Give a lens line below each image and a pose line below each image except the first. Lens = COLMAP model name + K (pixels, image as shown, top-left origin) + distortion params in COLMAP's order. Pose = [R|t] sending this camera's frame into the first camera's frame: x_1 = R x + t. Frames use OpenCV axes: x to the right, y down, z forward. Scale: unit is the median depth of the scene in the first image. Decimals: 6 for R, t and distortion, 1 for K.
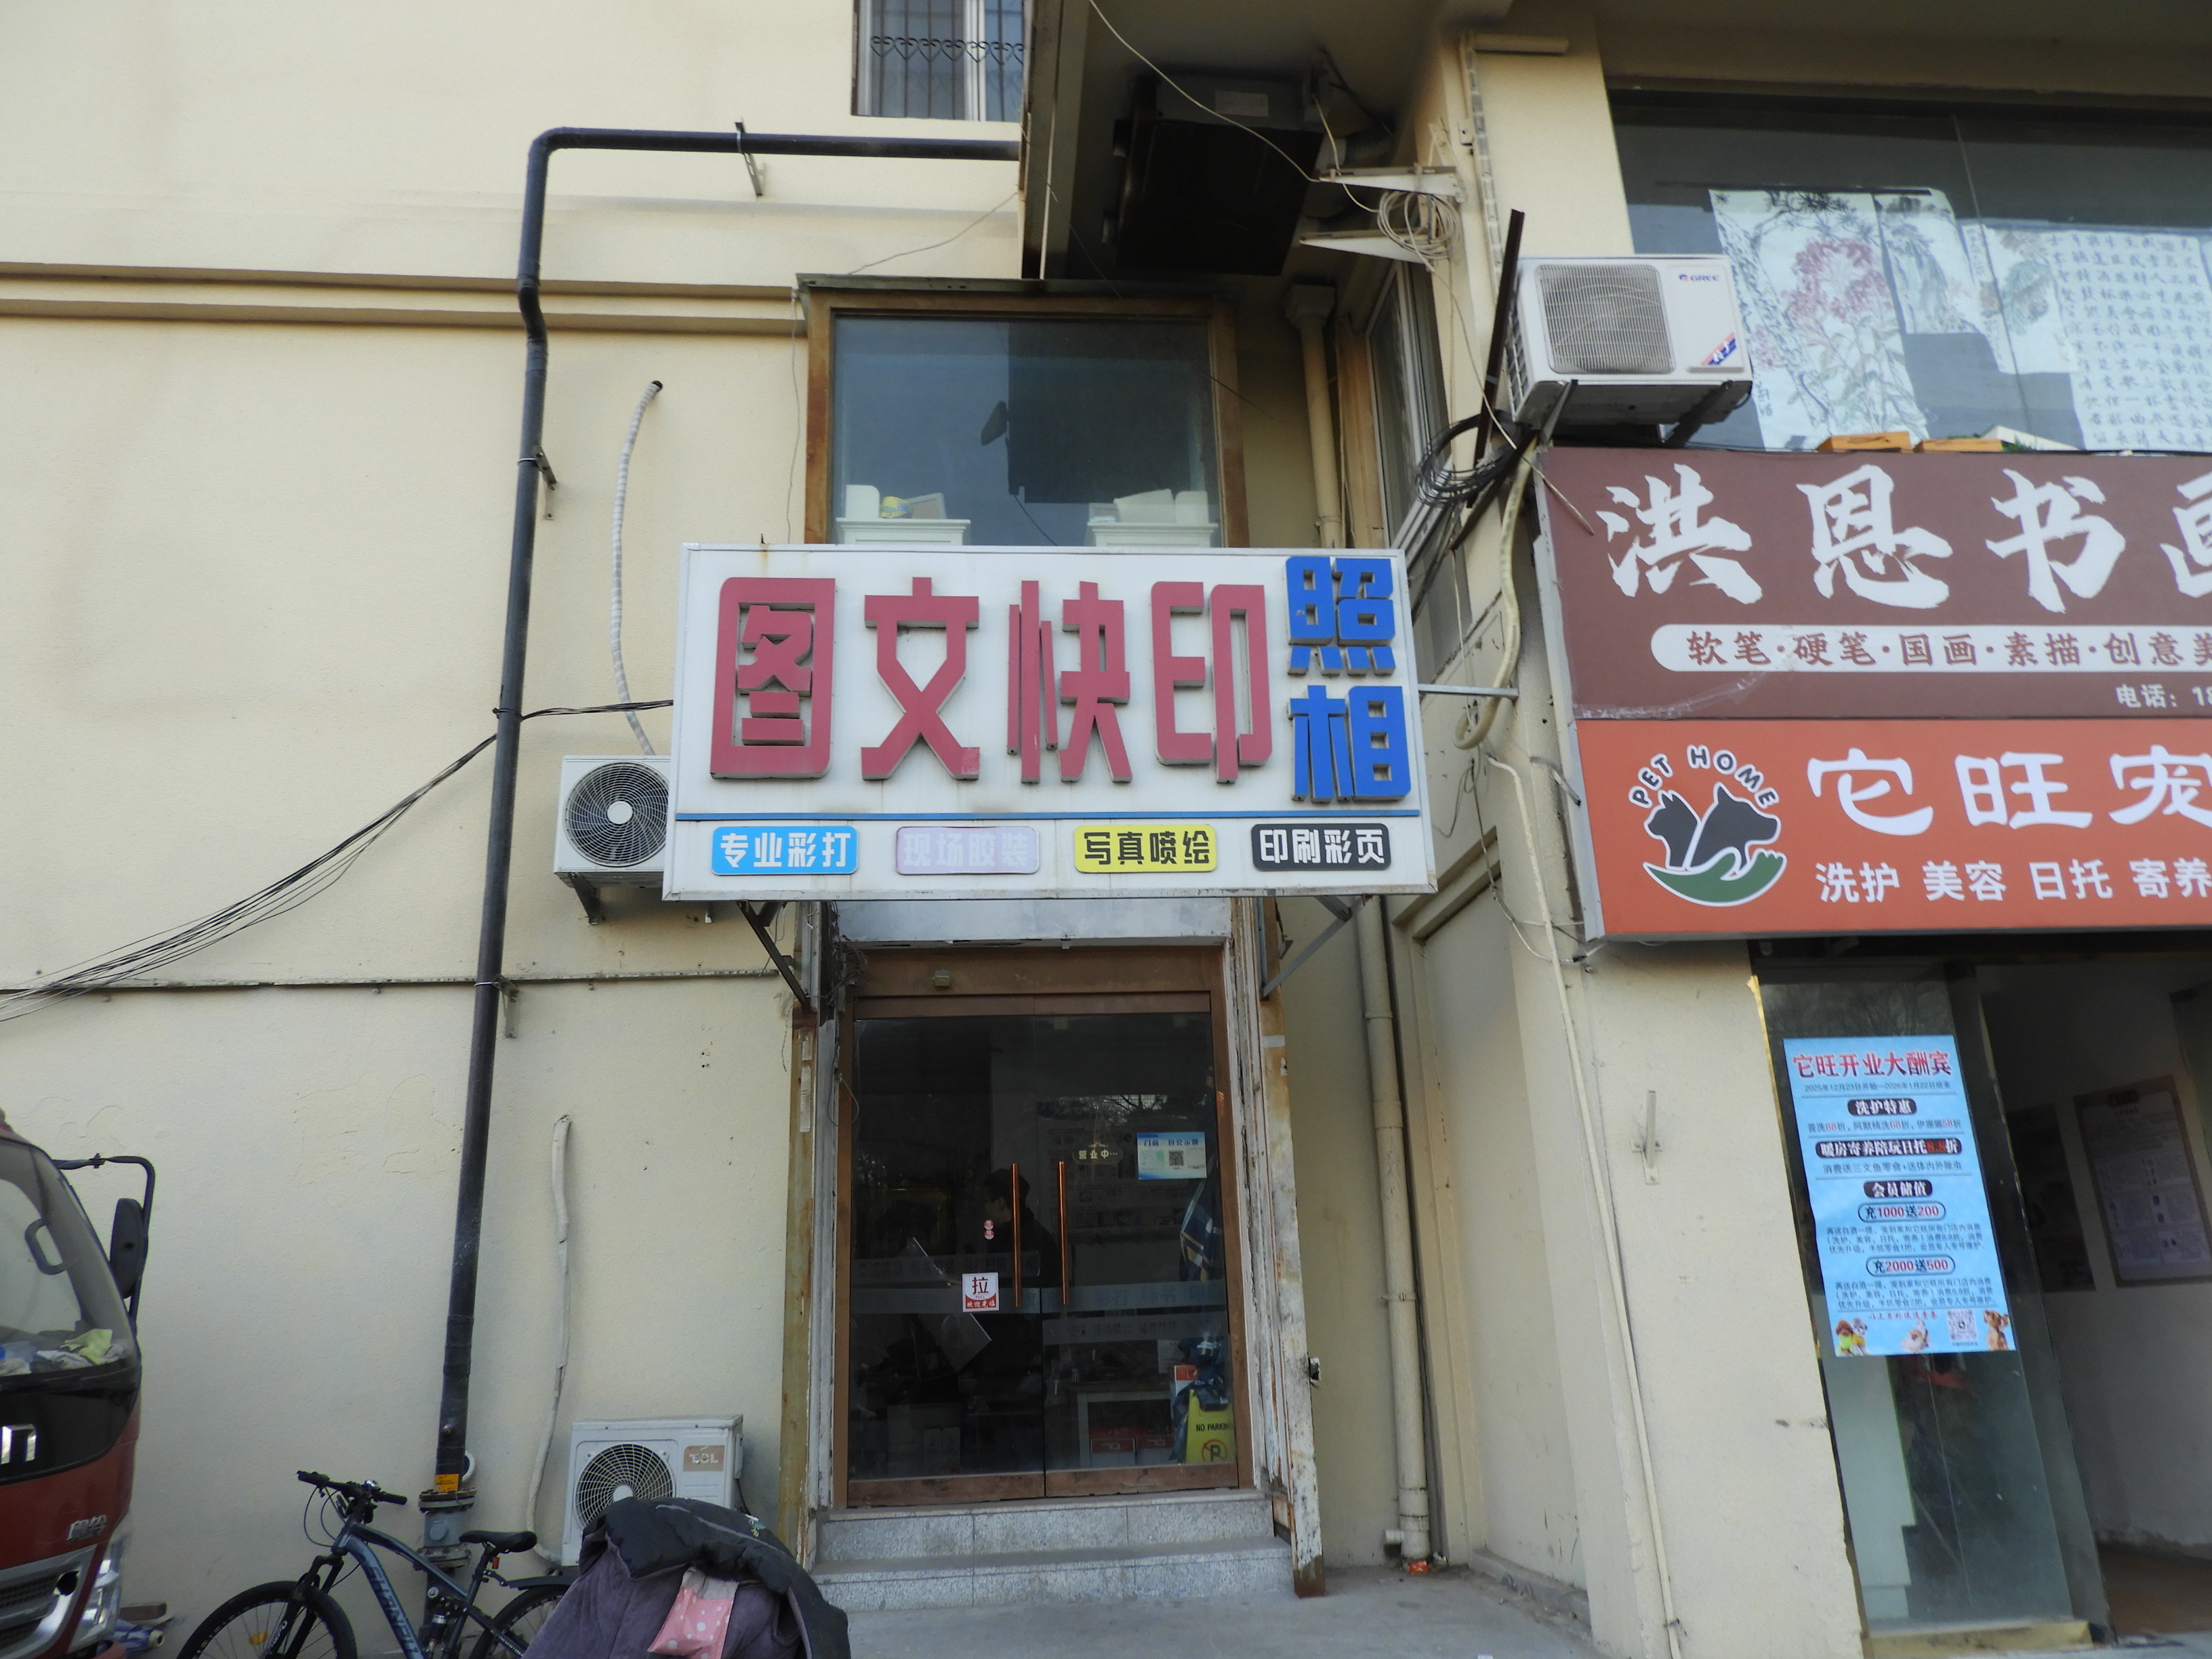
lens RADIAL K [[1564.3, 0, 1106.0], [0, 1564.3, 829.5], [0, 0, 1]] dist [-0.002057, -0.002983]
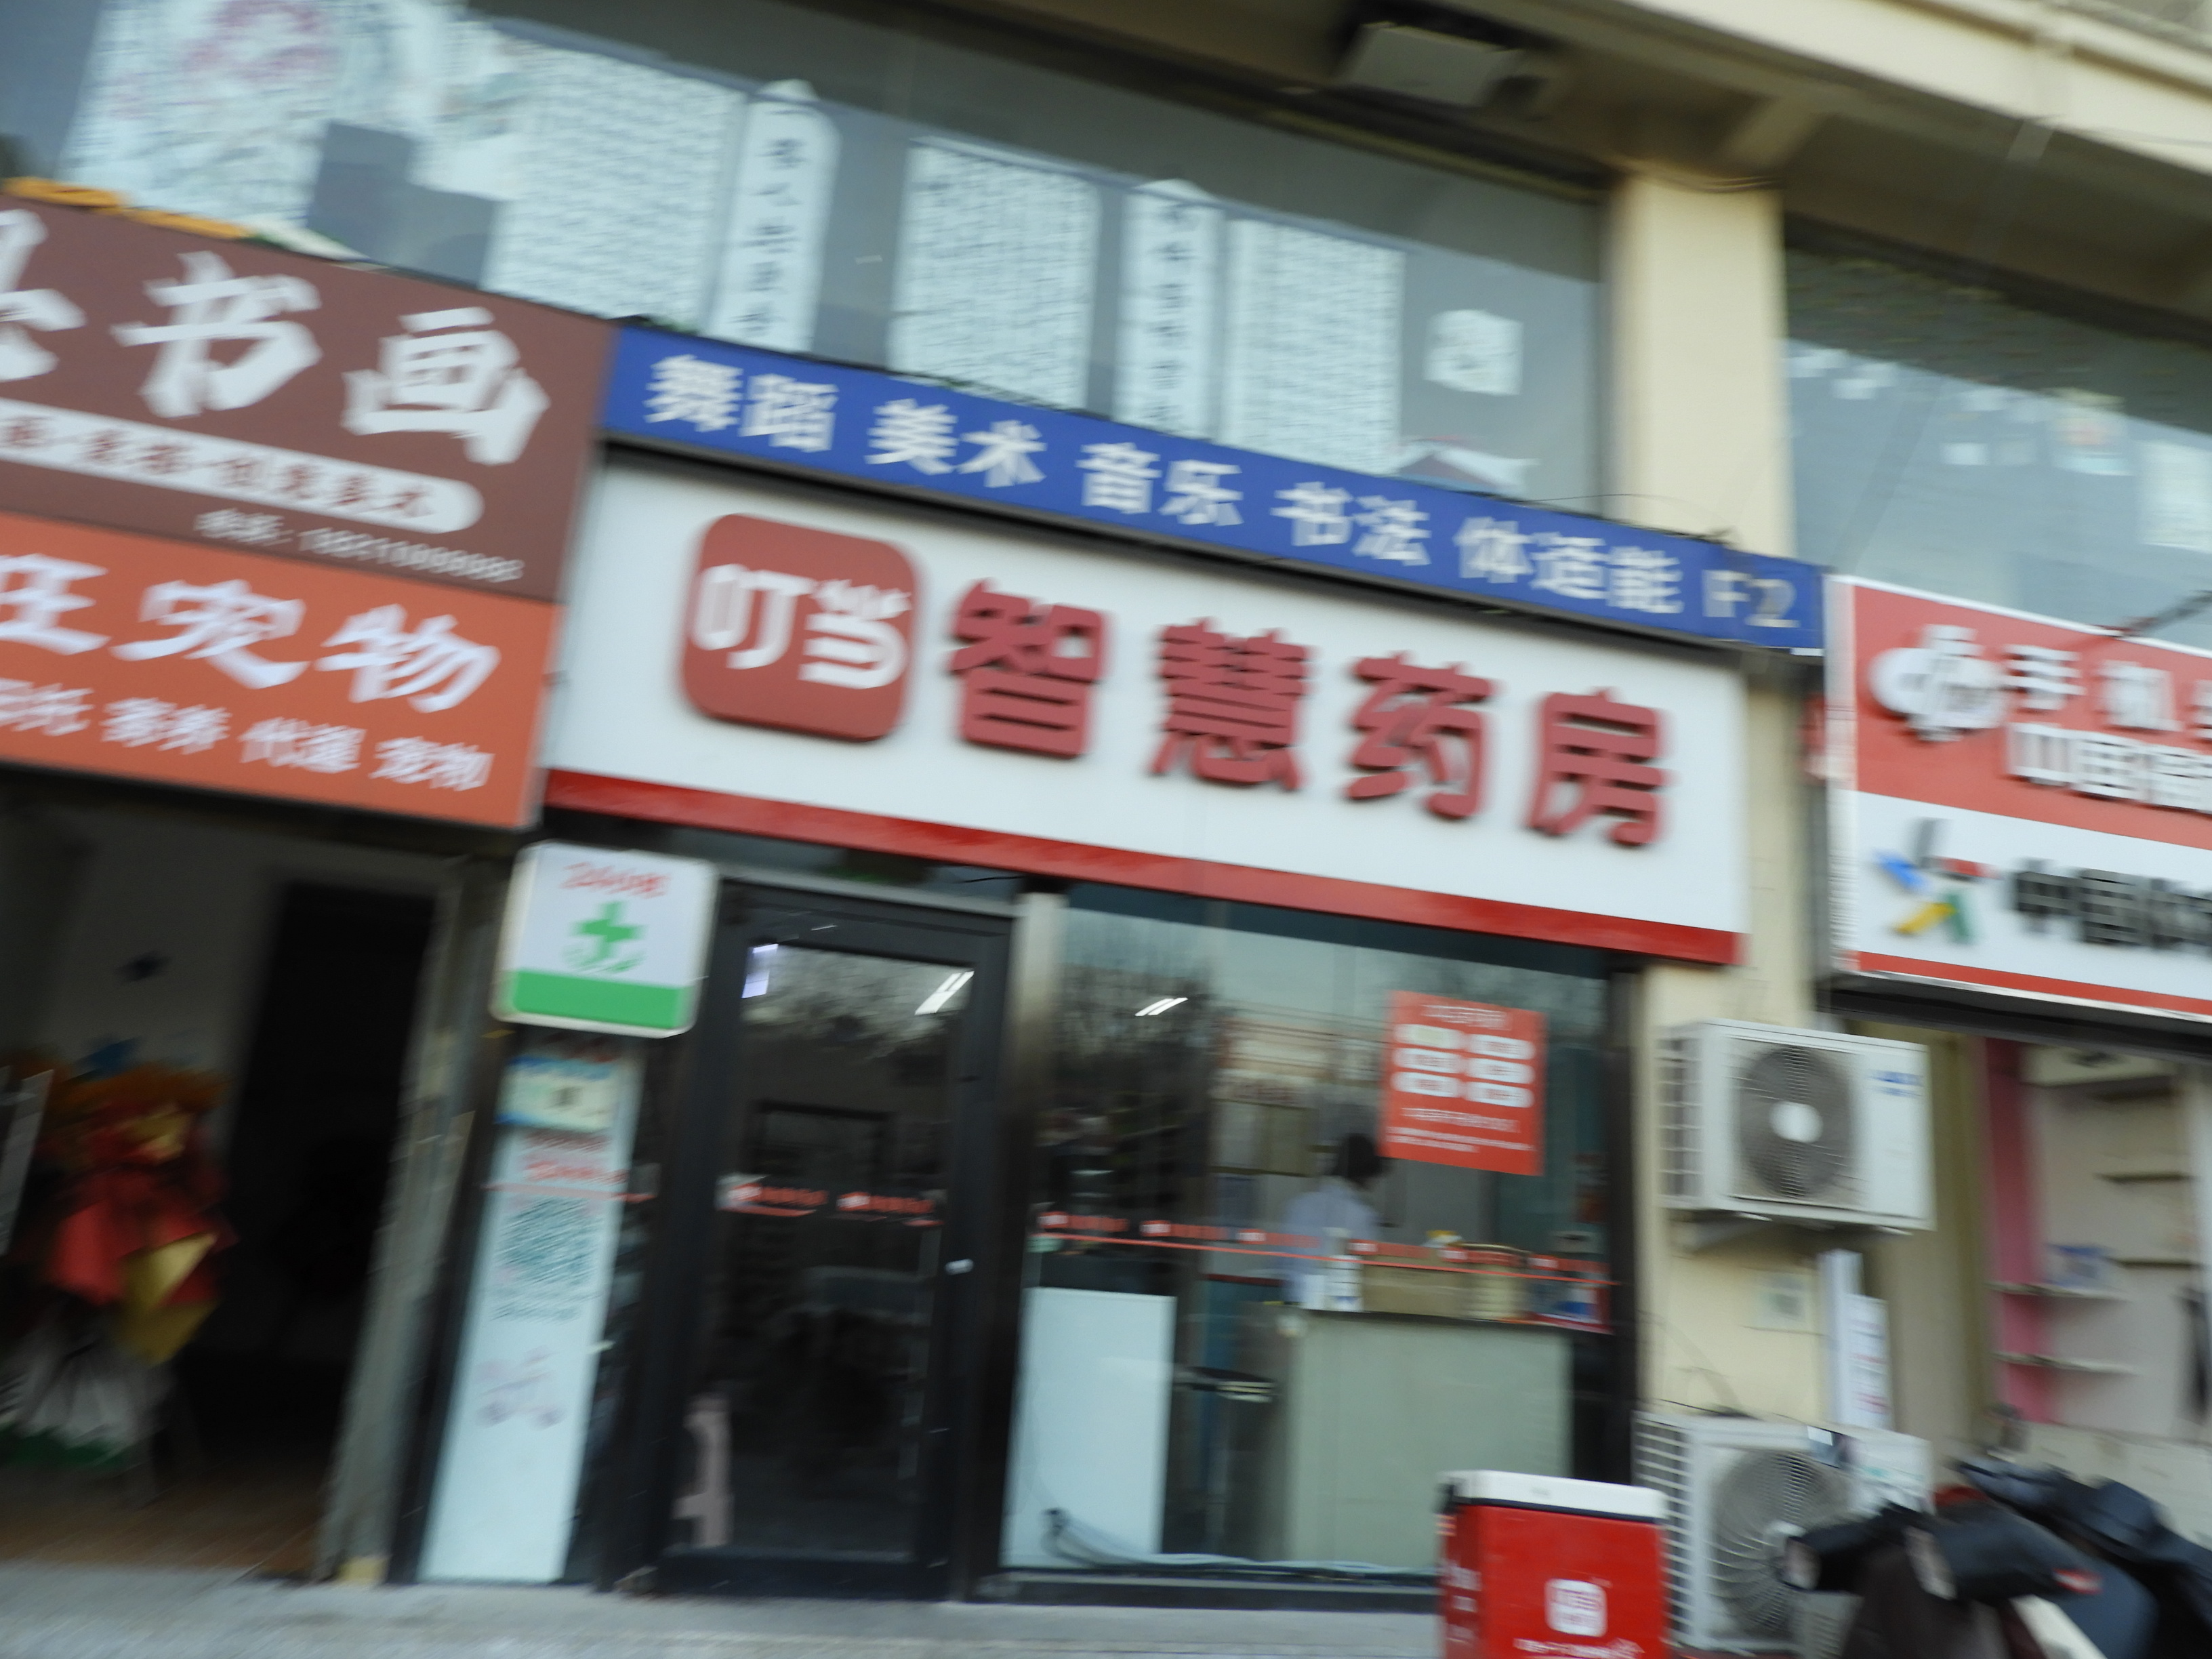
lens RADIAL K [[1560.5, 0, 1107.9], [0, 1560.5, 834.9], [0, 0, 1]] dist [0.006188, -0.006509]
pose [[0.979229, 0.157400, 0.127813, 1.062594], [-0.162349, 0.986301, 0.029210, -0.019314], [-0.121465, -0.049353, 0.991368, 0.062960]]
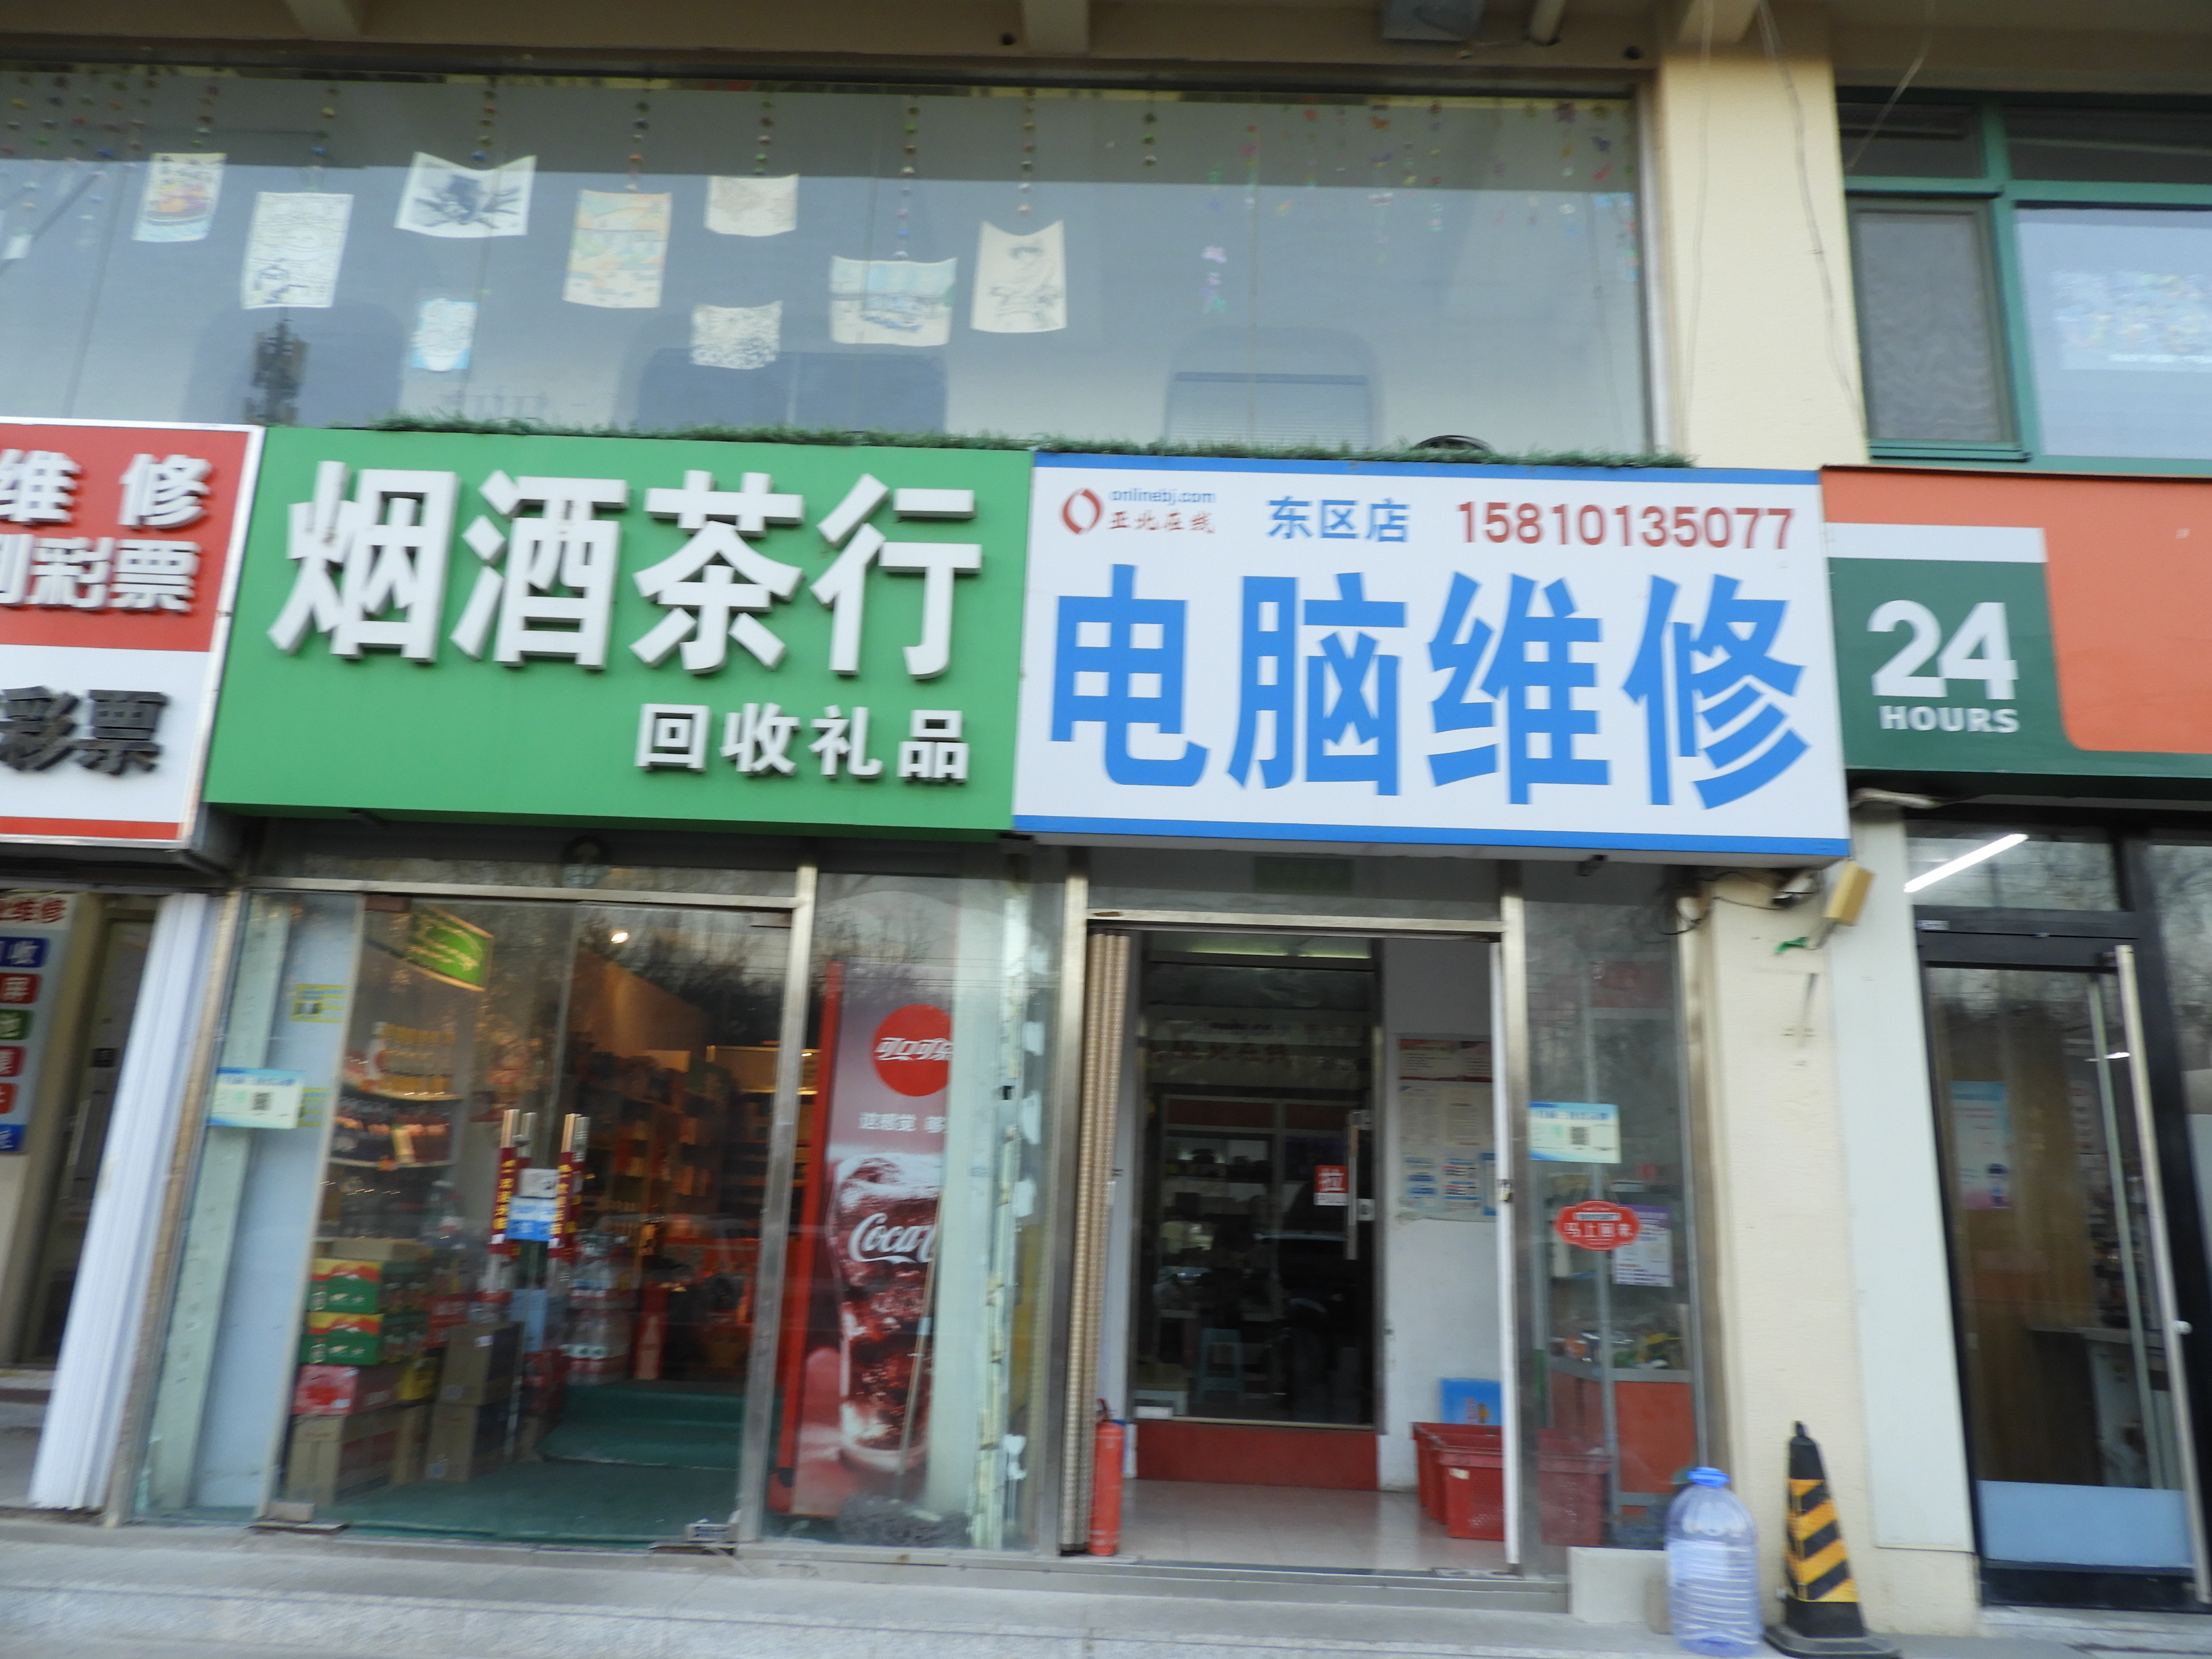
lens RADIAL K [[1557.1, 0, 1102.6], [0, 1557.1, 835.4], [0, 0, 1]] dist [0.006618, -0.006240]
pose [[0.991436, 0.059851, -0.116075, 2.936920], [-0.053595, 0.996975, 0.056295, -0.081363], [0.119093, -0.049592, 0.991644, 0.196659]]
